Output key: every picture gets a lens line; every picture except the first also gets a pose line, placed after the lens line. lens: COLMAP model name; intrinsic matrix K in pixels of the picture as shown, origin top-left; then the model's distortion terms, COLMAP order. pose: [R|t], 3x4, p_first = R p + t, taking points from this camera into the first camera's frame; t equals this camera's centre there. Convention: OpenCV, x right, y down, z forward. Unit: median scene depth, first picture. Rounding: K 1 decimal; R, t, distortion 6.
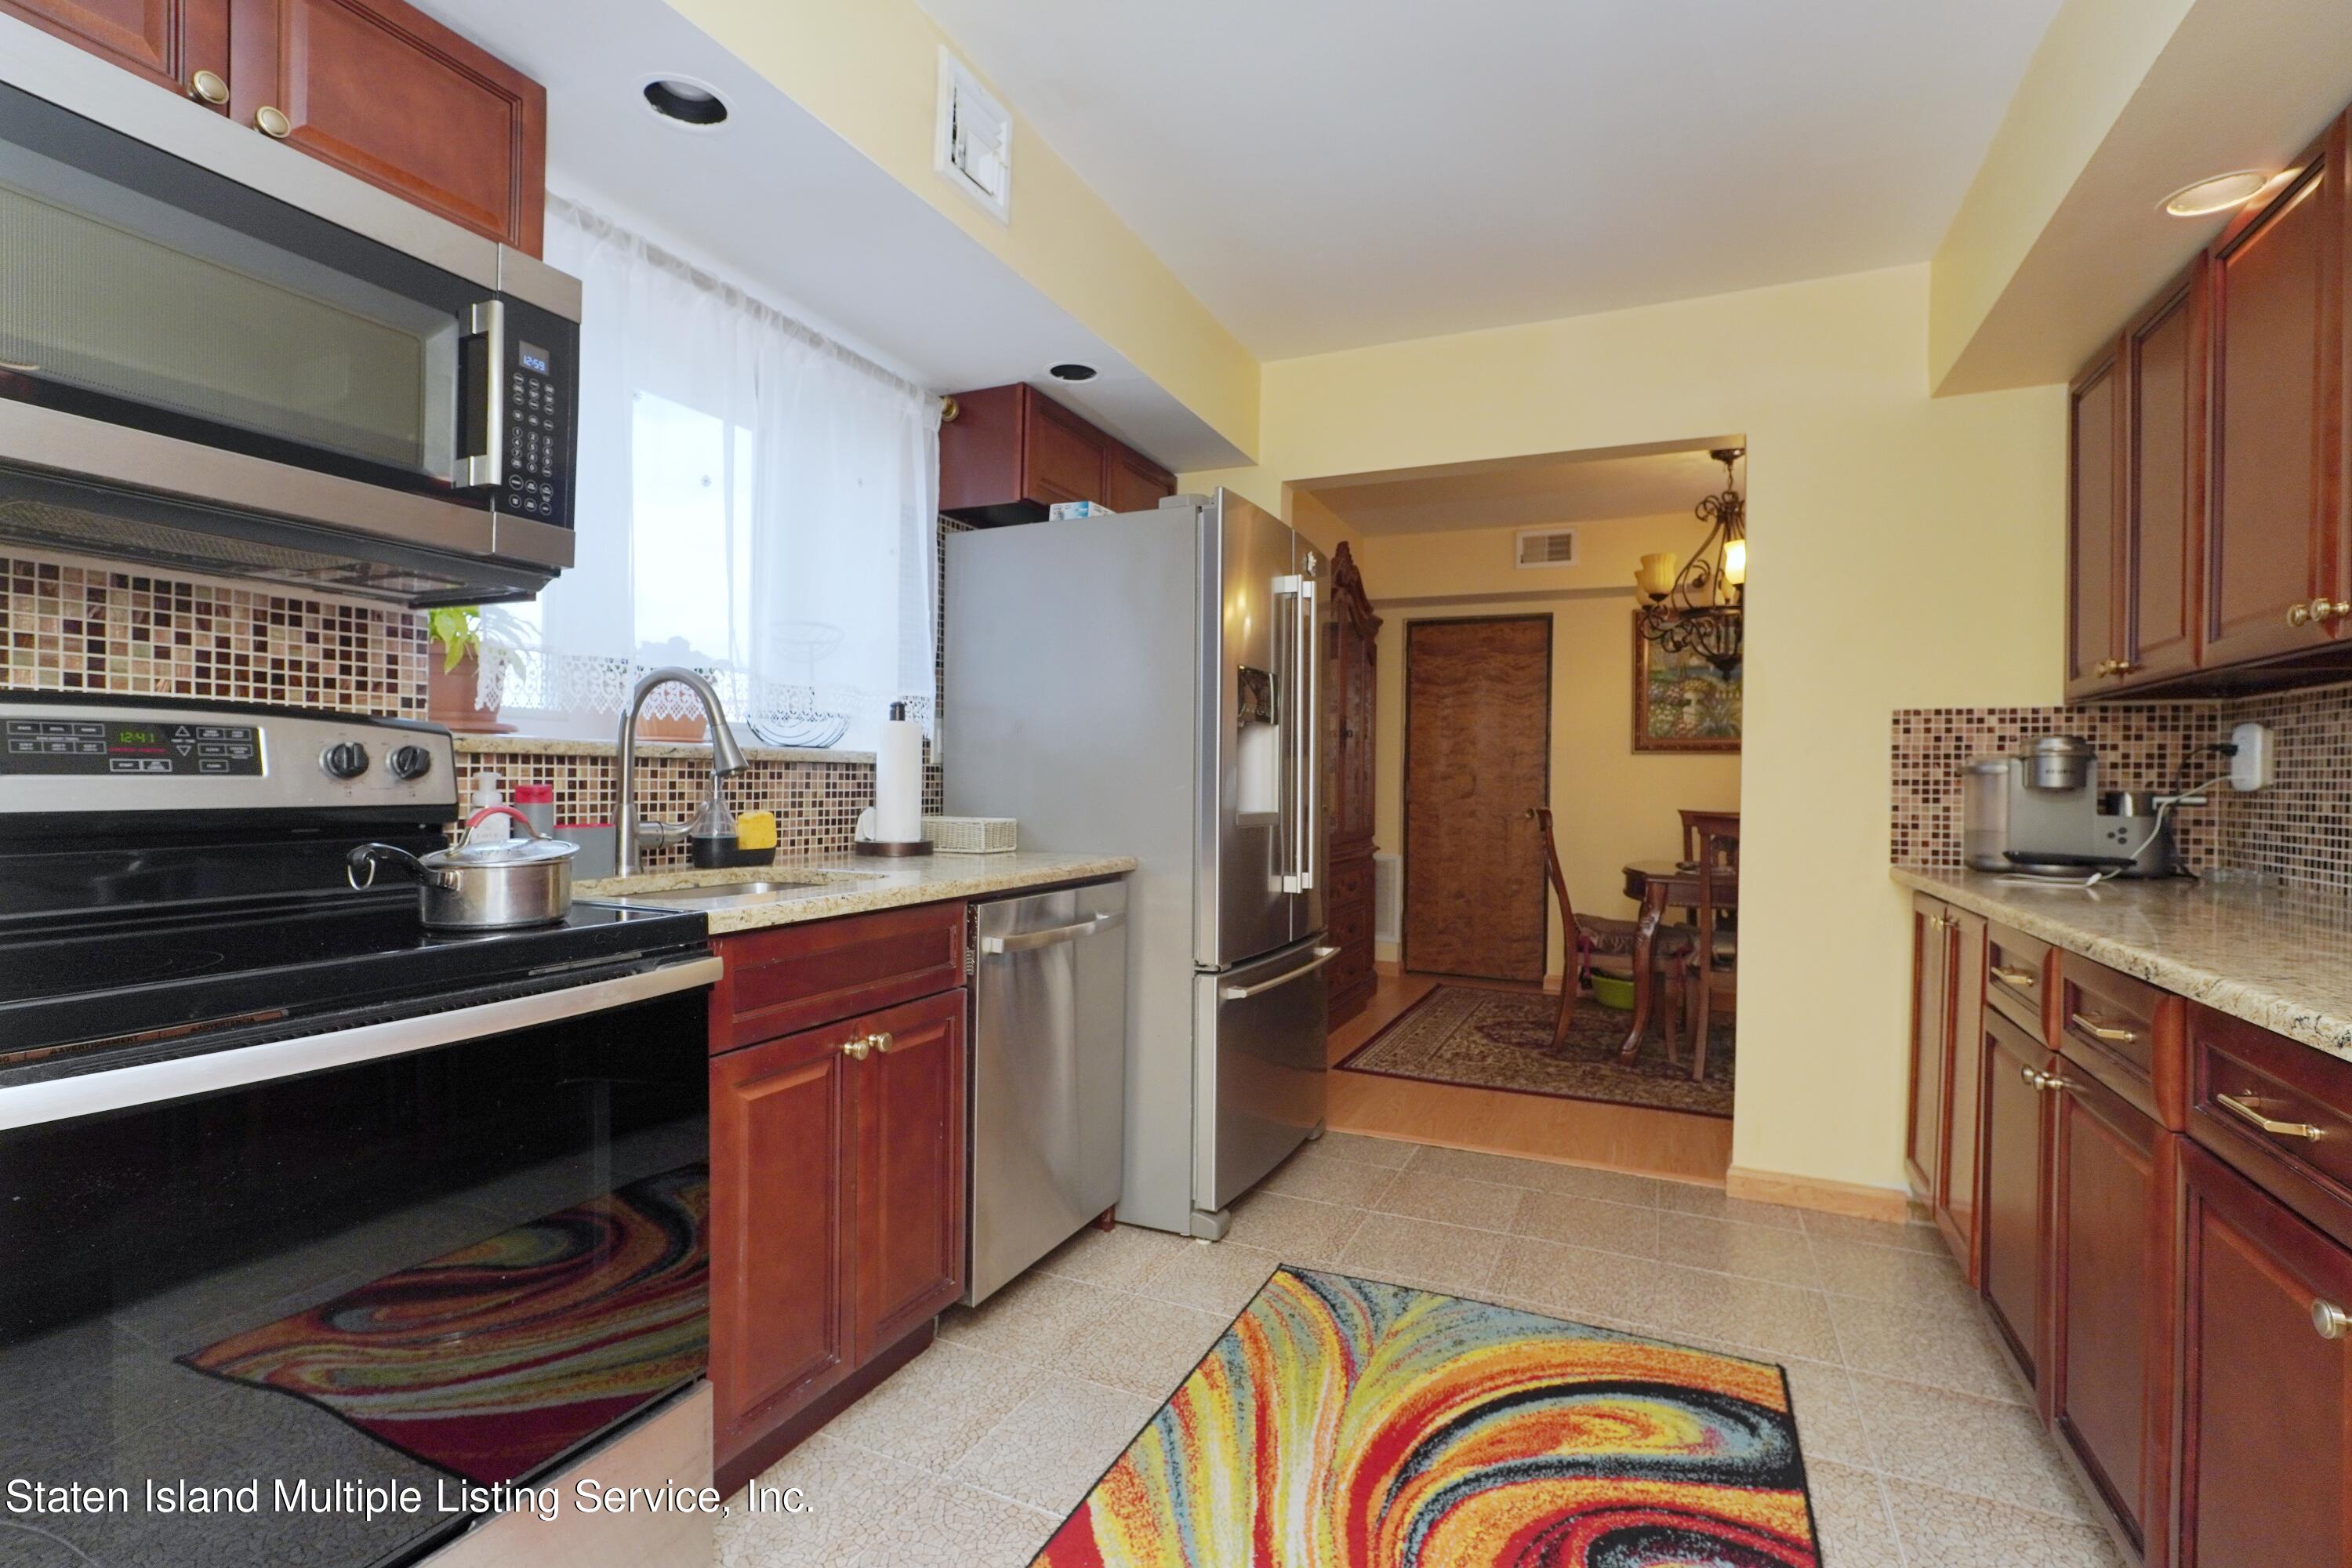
lens RADIAL K [[1070.1, 0, 1172.0], [0, 1070.1, 788.1], [0, 0, 1]] dist [-0.024446, 0.008796]
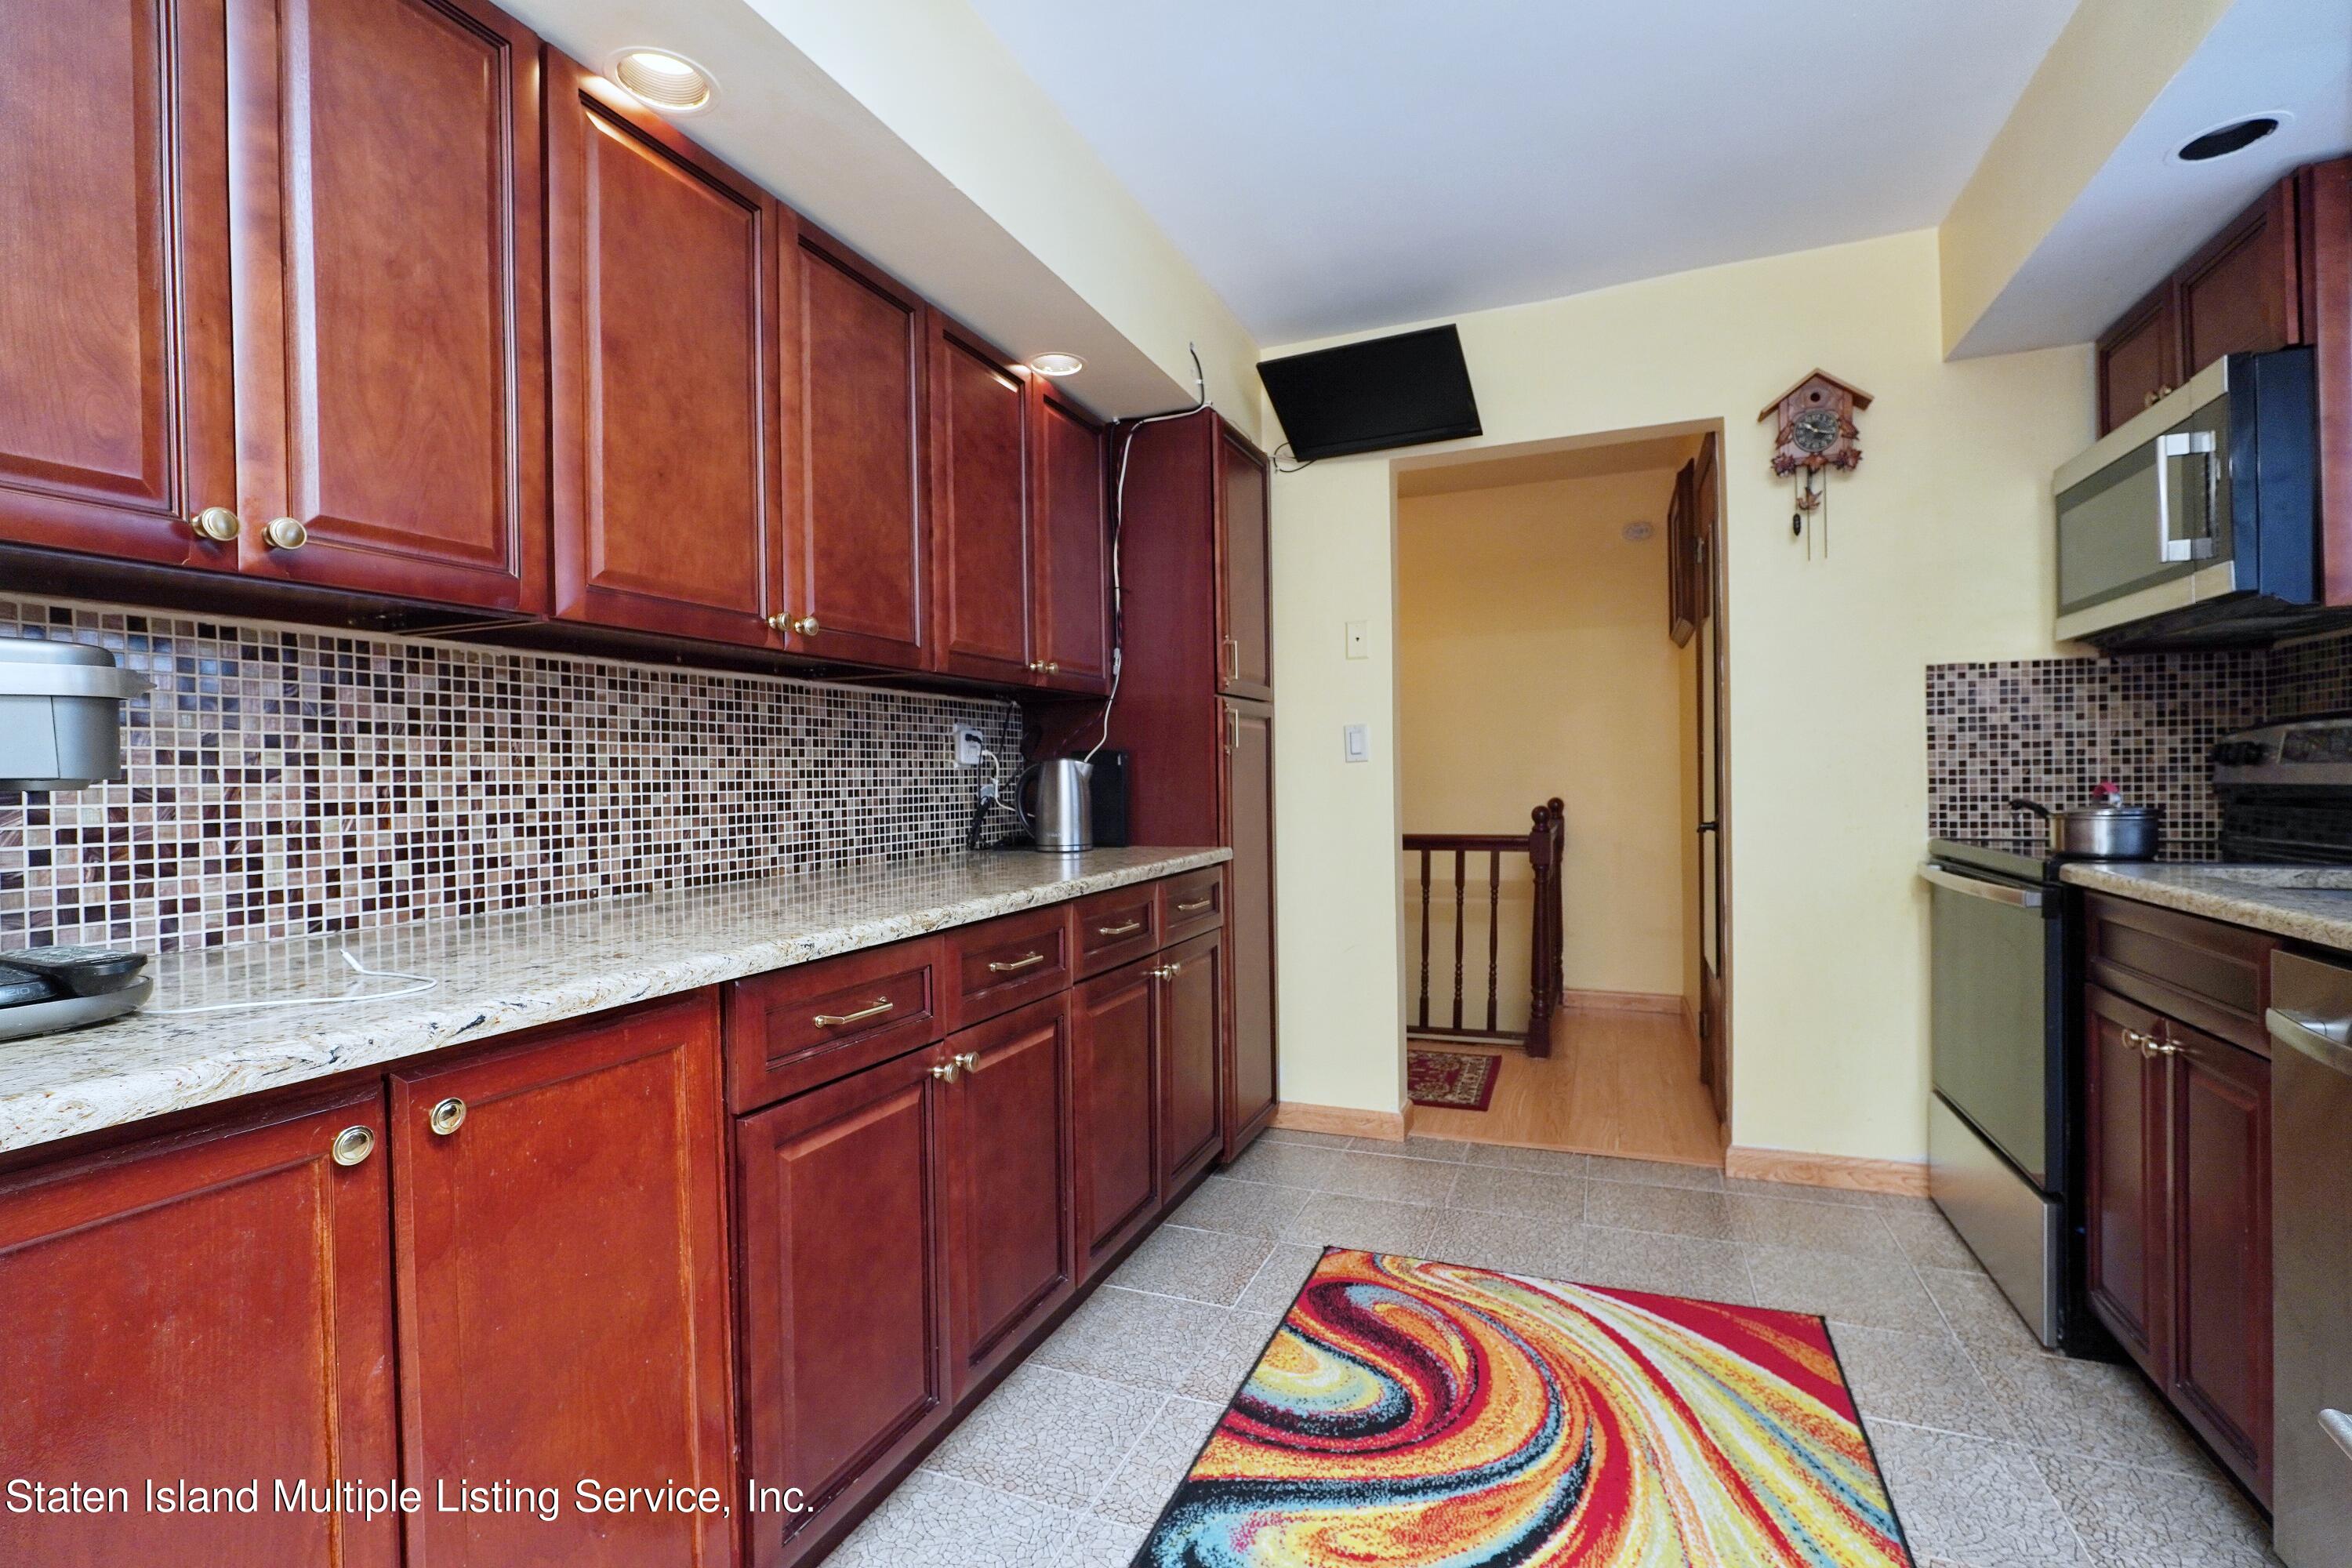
lens RADIAL K [[1070.1, 0, 1176.1], [0, 1070.1, 785.5], [0, 0, 1]] dist [-0.024446, 0.008796]
pose [[-0.998665, 0.004081, -0.051487, 0.417582], [0.003270, 0.999869, 0.015832, -0.003610], [0.051545, 0.015643, -0.998548, 1.264616]]
